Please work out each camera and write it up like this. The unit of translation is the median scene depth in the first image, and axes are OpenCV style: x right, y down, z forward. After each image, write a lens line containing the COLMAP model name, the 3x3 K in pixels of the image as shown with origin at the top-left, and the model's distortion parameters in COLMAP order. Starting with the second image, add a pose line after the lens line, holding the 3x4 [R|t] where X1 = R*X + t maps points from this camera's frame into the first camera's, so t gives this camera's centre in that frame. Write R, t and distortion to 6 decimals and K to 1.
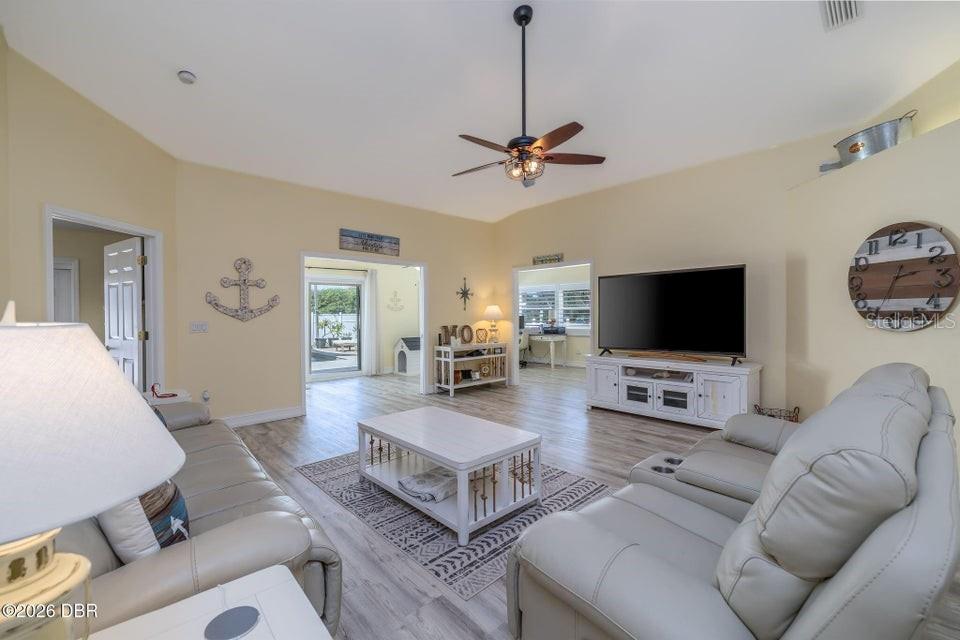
lens RADIAL K [[405.4, 0, 483.4], [0, 405.4, 311.1], [0, 0, 1]] dist [0.004018, 0.000310]
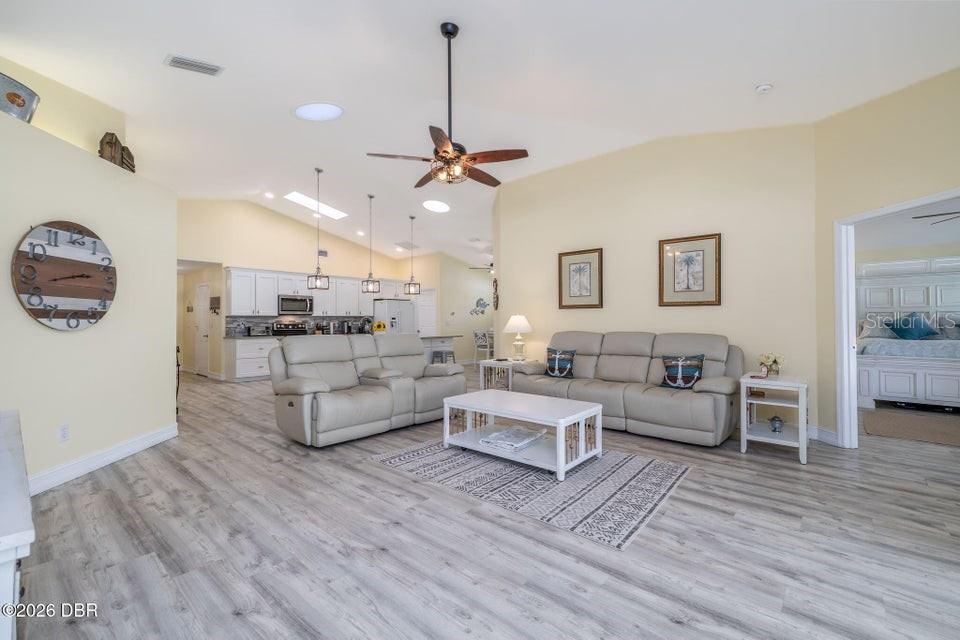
lens RADIAL K [[405.4, 0, 476.2], [0, 405.4, 313.1], [0, 0, 1]] dist [0.004018, 0.000310]
pose [[-0.995489, 0.008711, -0.094473, 0.086929], [0.011331, 0.999565, -0.027233, 0.027822], [0.094194, -0.028181, -0.995155, 1.290488]]
